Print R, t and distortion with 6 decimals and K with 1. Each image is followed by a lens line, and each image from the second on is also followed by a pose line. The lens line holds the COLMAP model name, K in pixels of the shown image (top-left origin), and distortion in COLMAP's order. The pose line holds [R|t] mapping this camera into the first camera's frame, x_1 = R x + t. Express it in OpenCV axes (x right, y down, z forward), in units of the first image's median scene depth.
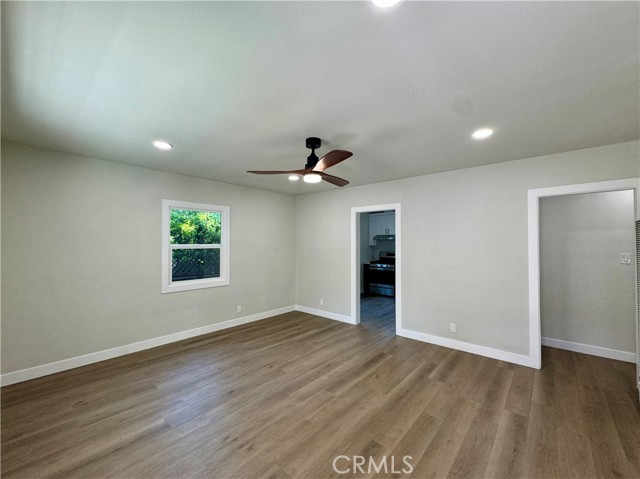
lens RADIAL K [[256.7, 0, 319.9], [0, 256.7, 240.5], [0, 0, 1]] dist [-0.001885, 0.000367]
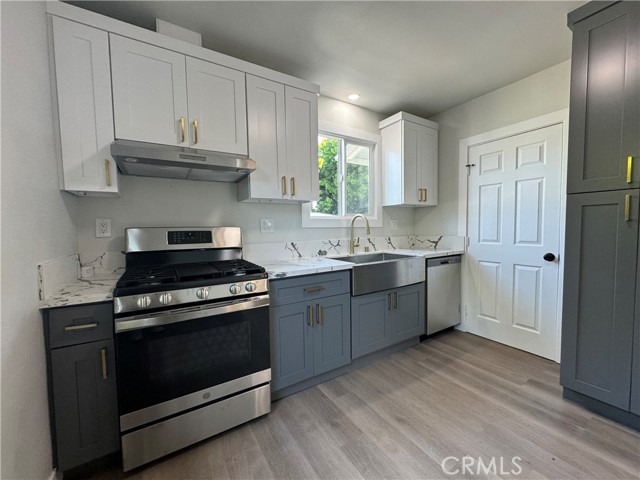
lens RADIAL K [[256.7, 0, 320.4], [0, 256.7, 240.7], [0, 0, 1]] dist [-0.001885, 0.000367]
pose [[0.274885, -0.055541, 0.959872, 0.076805], [0.010189, 0.998442, 0.054855, 0.045960], [-0.961423, -0.005299, 0.275023, 0.806361]]
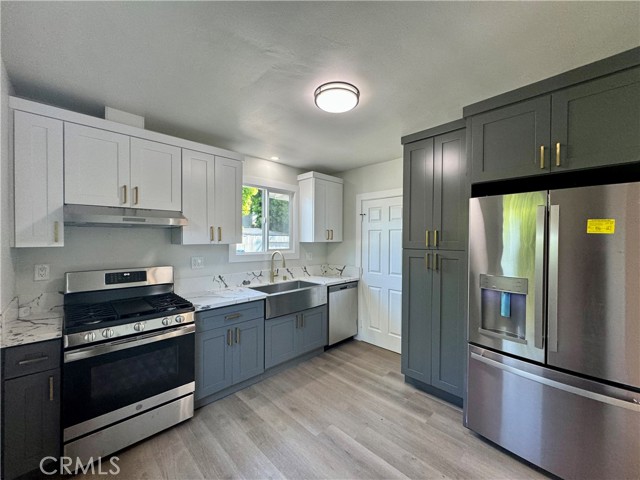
lens RADIAL K [[256.7, 0, 321.1], [0, 256.7, 240.3], [0, 0, 1]] dist [-0.001885, 0.000367]
pose [[0.054011, -0.005872, 0.998523, -0.001313], [-0.010087, 0.999928, 0.006426, 0.009109], [-0.998489, -0.010420, 0.053948, 0.756156]]
